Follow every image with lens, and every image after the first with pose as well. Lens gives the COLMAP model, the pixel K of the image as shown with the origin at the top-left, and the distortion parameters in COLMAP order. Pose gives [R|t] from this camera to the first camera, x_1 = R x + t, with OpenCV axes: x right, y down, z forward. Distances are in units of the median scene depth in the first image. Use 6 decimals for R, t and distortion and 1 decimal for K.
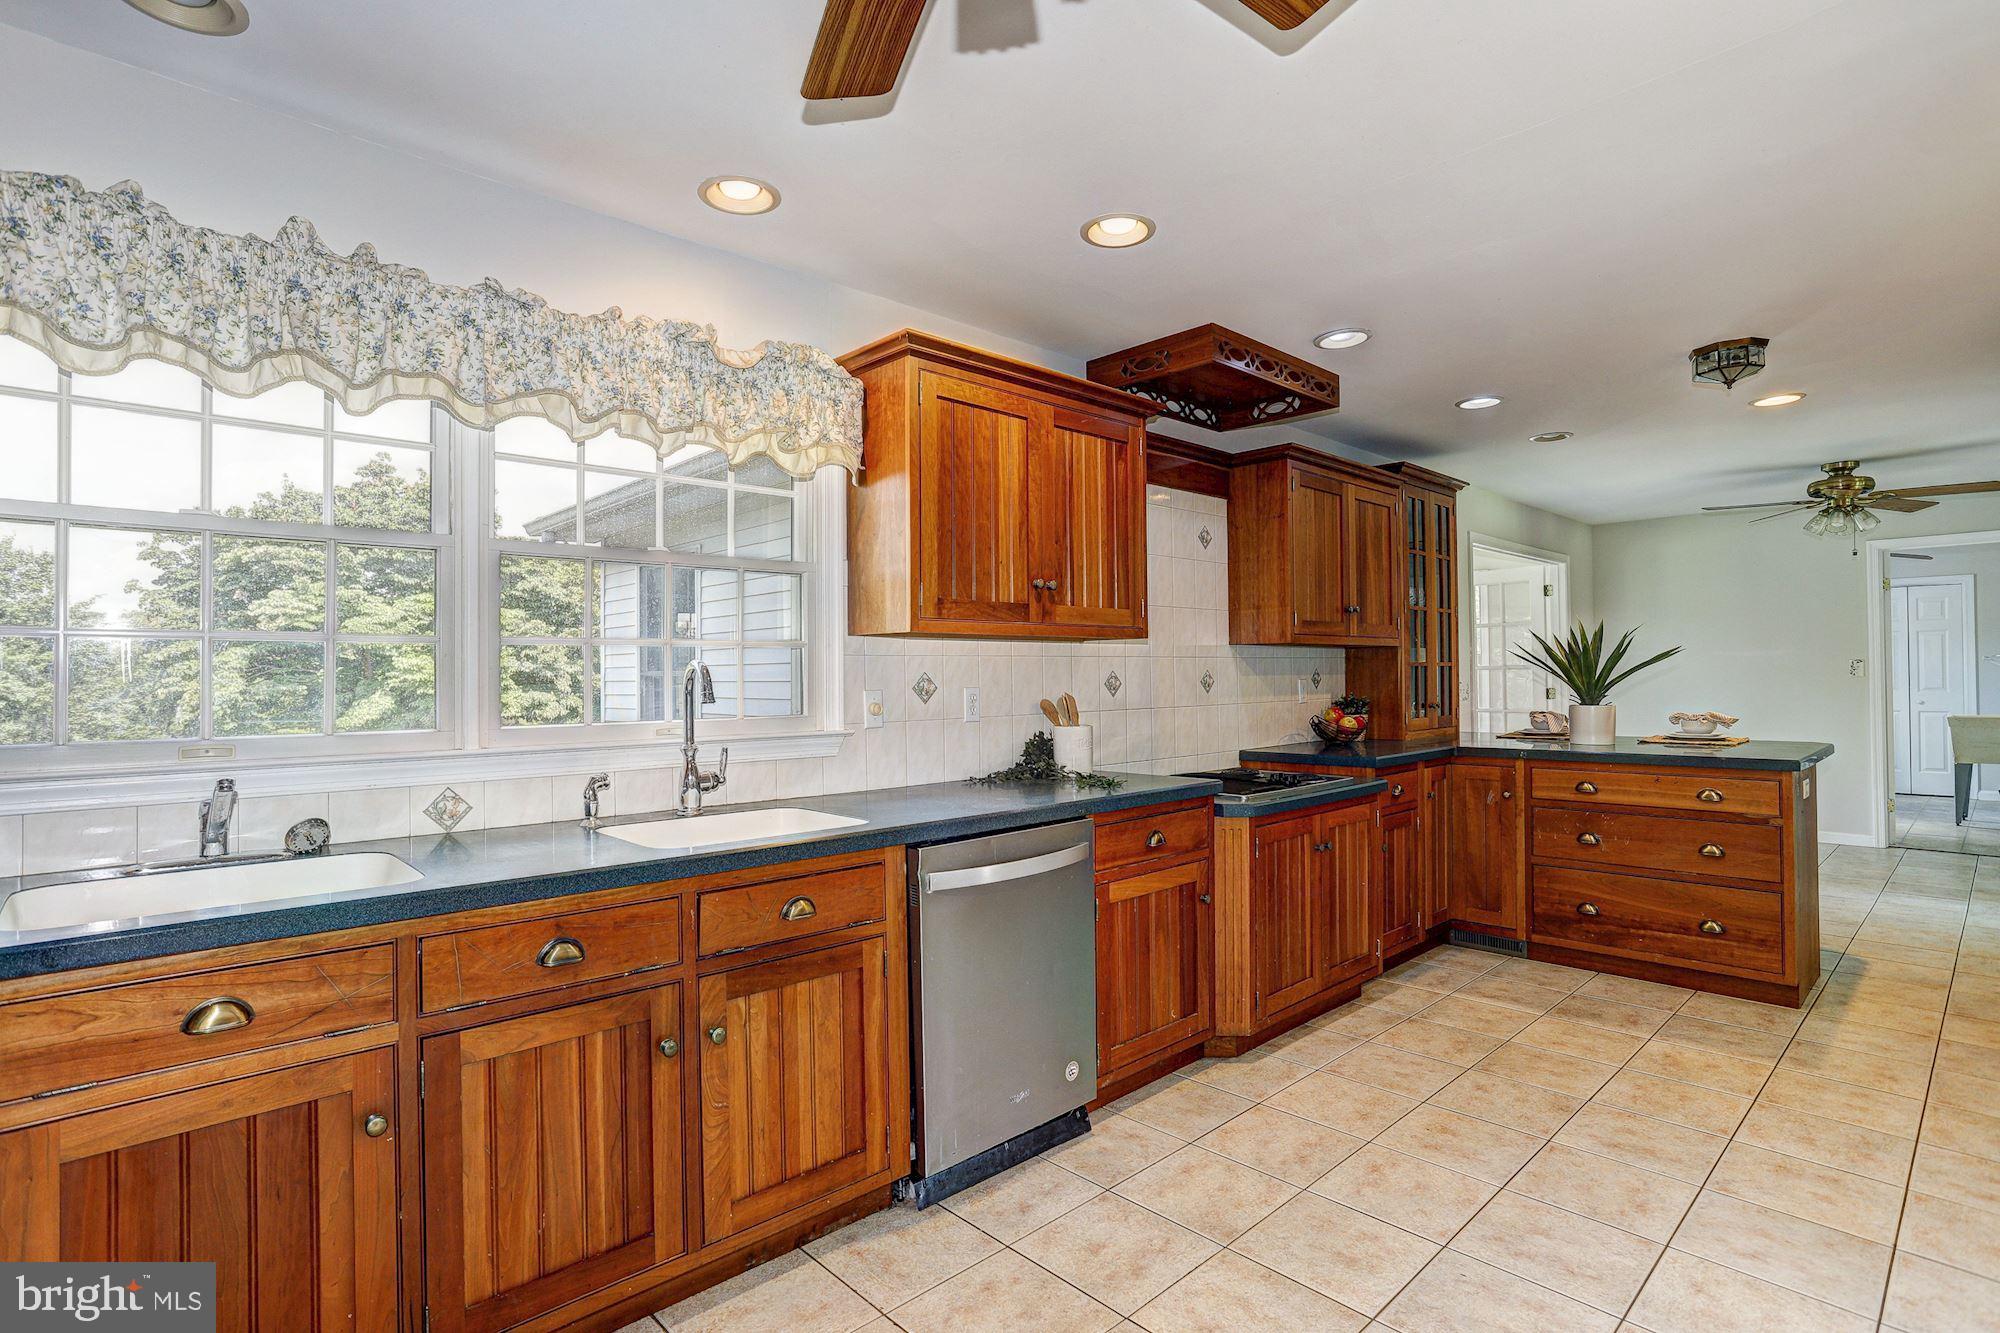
lens RADIAL K [[983.5, 0, 990.7], [0, 983.5, 654.4], [0, 0, 1]] dist [-0.048501, 0.022304]
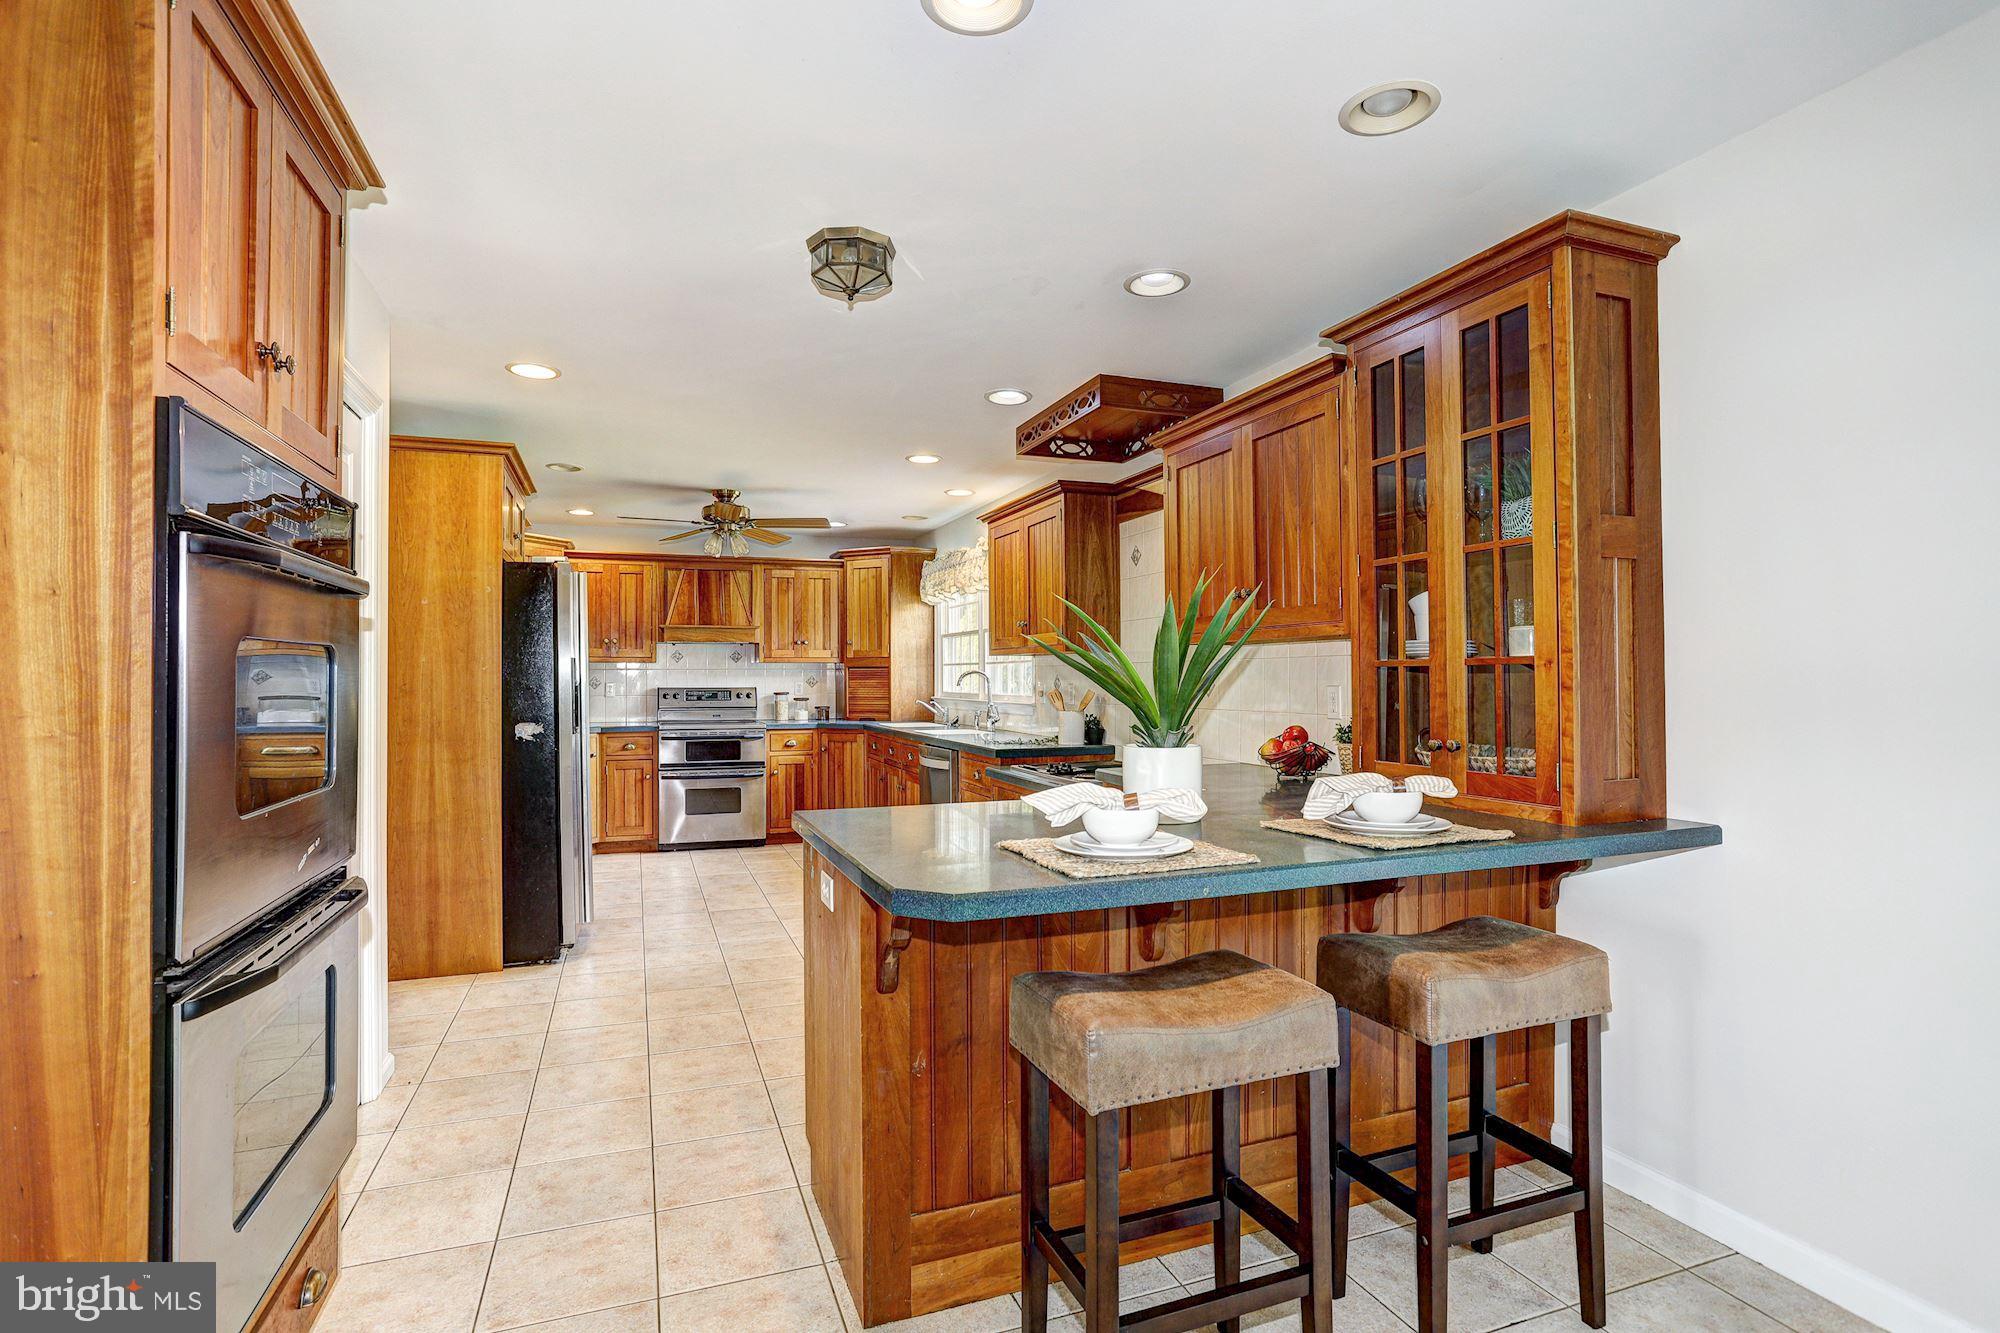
lens RADIAL K [[964.5, 0, 971.6], [0, 964.5, 665.8], [0, 0, 1]] dist [-0.033834, 0.002230]
pose [[-0.401101, -0.000916, -0.916033, 1.976776], [0.027058, 0.999551, -0.012848, 0.025206], [0.915634, -0.029939, -0.400897, 1.936292]]
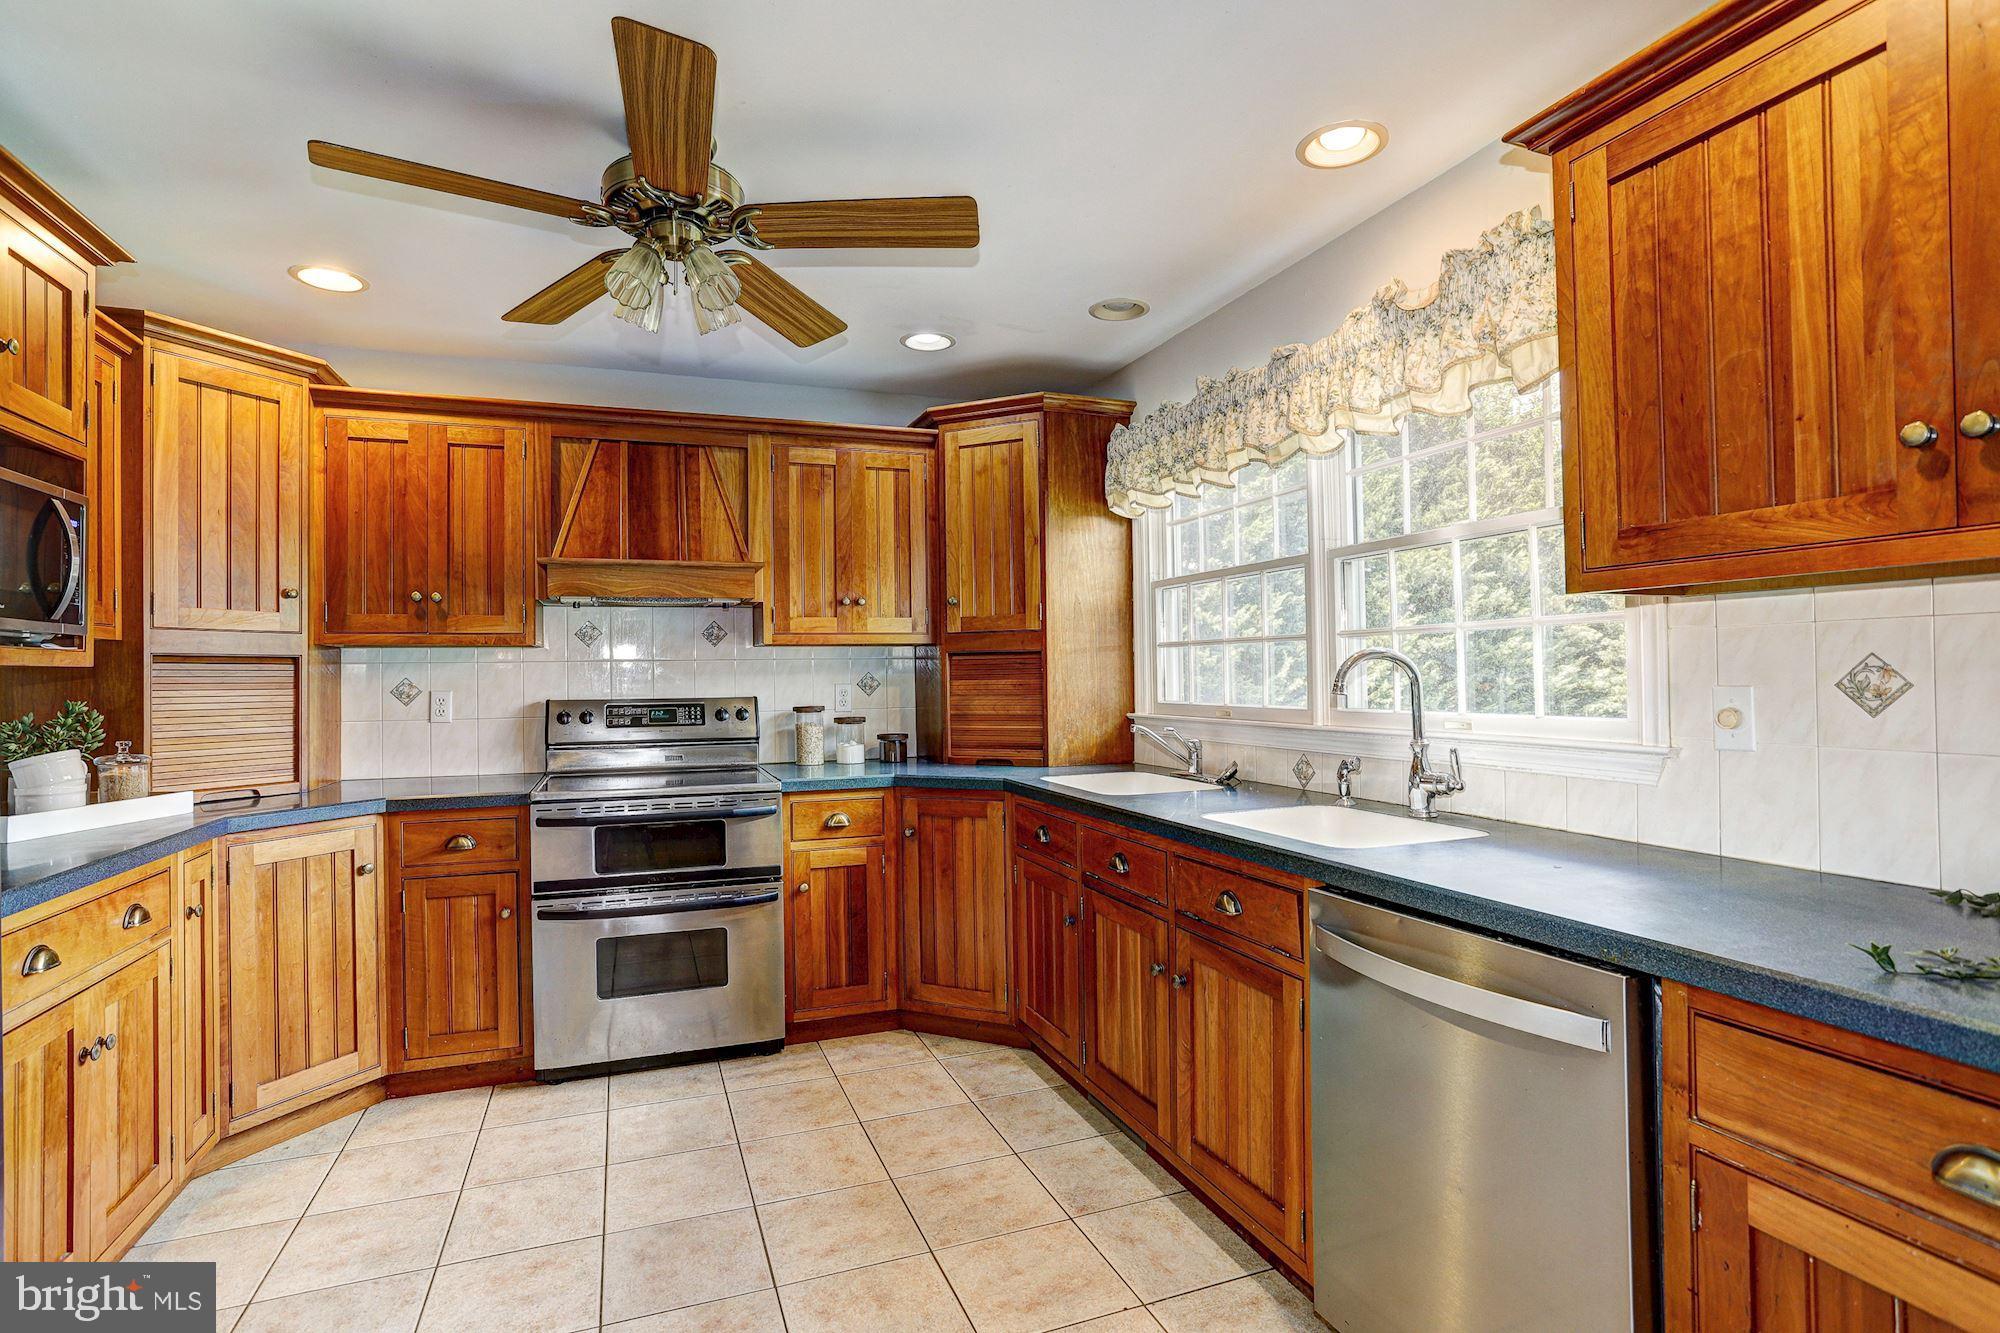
lens RADIAL K [[983.5, 0, 1001.3], [0, 983.5, 664.9], [0, 0, 1]] dist [-0.048501, 0.022304]
pose [[-0.368969, 0.004064, -0.929433, 0.671849], [0.037035, 0.999261, -0.010332, 0.016316], [0.928704, -0.038234, -0.368846, 0.958268]]
